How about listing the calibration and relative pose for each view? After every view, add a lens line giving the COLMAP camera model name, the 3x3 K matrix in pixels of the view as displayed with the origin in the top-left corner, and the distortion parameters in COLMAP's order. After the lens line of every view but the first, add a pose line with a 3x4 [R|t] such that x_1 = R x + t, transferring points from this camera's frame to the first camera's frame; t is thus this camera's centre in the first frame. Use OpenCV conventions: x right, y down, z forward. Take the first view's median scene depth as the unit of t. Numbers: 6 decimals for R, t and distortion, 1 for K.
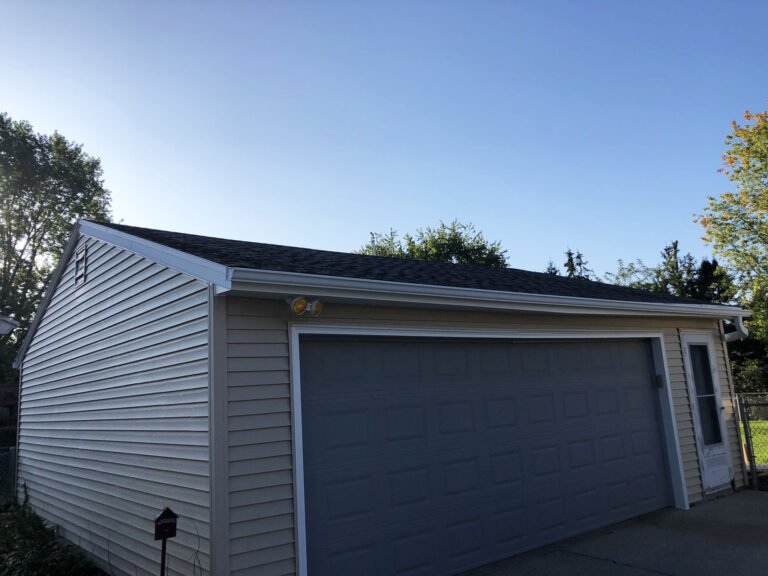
lens RADIAL K [[622.0, 0, 384.0], [0, 622.0, 288.0], [0, 0, 1]] dist [0.020182, 0.002802]
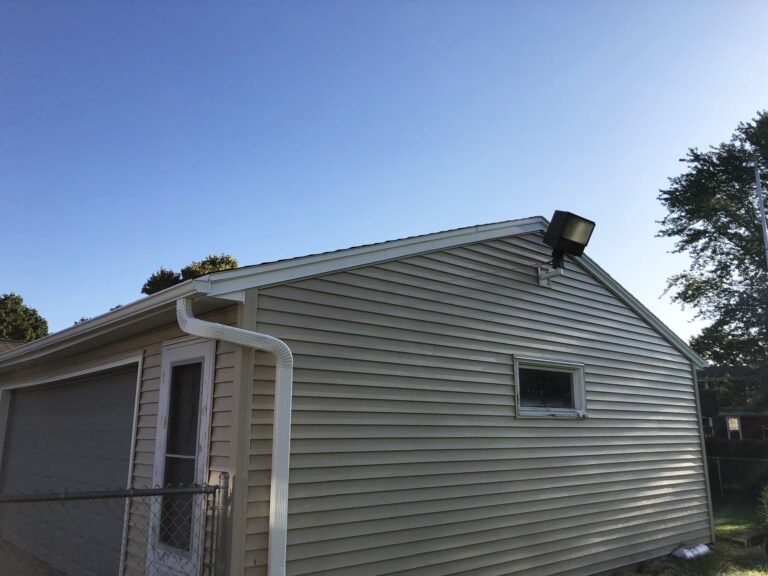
lens RADIAL K [[622.0, 0, 384.0], [0, 622.0, 288.0], [0, 0, 1]] dist [0.020182, 0.002802]
pose [[0.042137, -0.157125, -0.986679, 1.073320], [0.161026, 0.975714, -0.148502, 0.135812], [0.986050, -0.152623, 0.066415, 1.143345]]
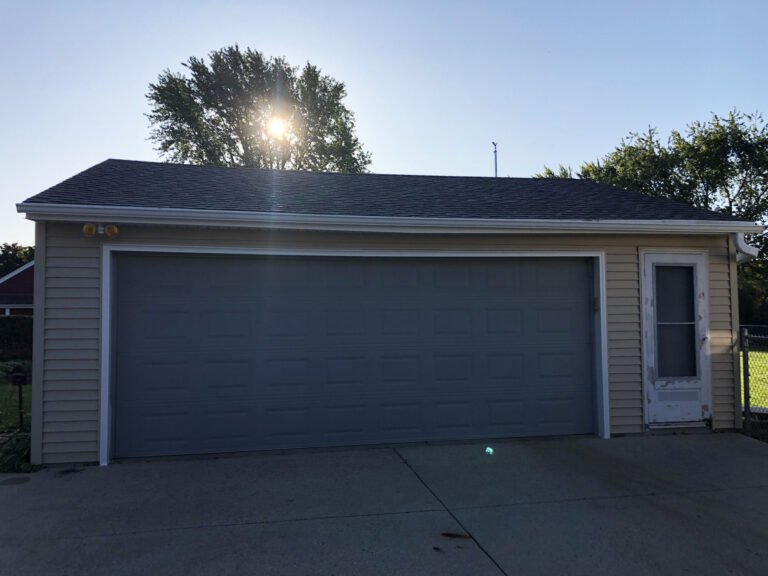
lens RADIAL K [[622.0, 0, 384.0], [0, 622.0, 288.0], [0, 0, 1]] dist [0.020182, 0.002802]
pose [[0.894641, 0.042007, -0.444807, 0.526271], [0.024033, 0.989604, 0.141795, -0.011715], [0.446139, -0.137546, 0.884331, 0.042228]]
